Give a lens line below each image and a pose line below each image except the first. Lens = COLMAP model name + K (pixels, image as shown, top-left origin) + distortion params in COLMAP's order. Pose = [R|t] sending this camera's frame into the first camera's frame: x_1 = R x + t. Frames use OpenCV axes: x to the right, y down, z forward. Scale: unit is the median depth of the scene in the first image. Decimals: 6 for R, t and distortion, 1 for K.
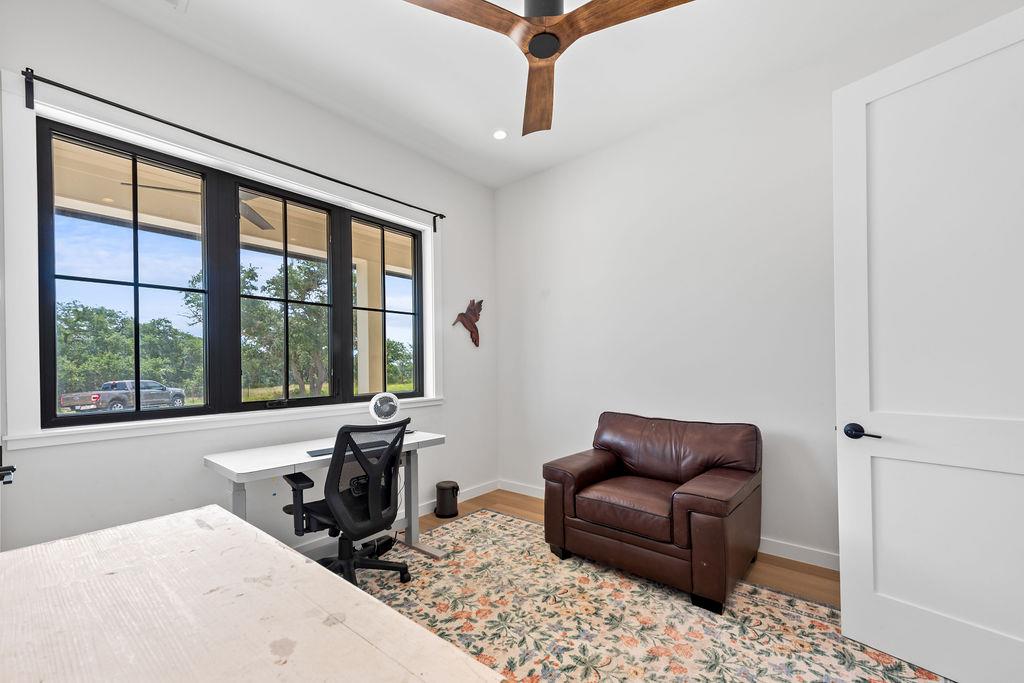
lens RADIAL K [[410.8, 0, 503.6], [0, 410.8, 366.0], [0, 0, 1]] dist [0.010758, -0.000056]
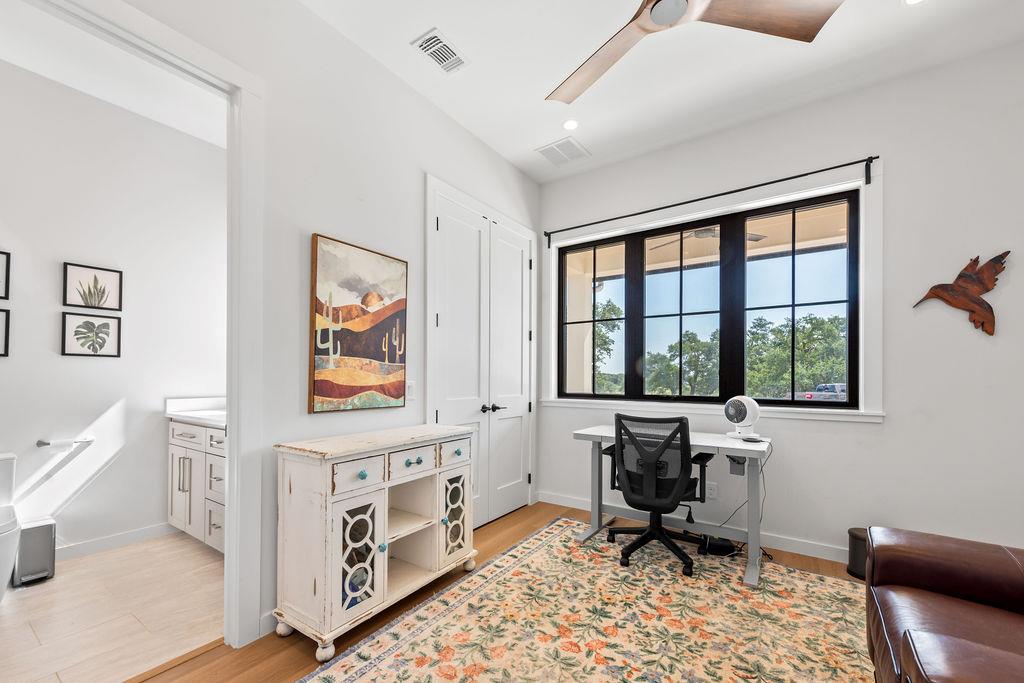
lens RADIAL K [[410.8, 0, 503.6], [0, 410.8, 366.0], [0, 0, 1]] dist [0.010758, -0.000056]
pose [[0.106424, -0.006477, -0.994300, 0.632951], [-0.003813, 0.999969, -0.006922, 0.003763], [0.994313, 0.004528, 0.106396, 0.358721]]
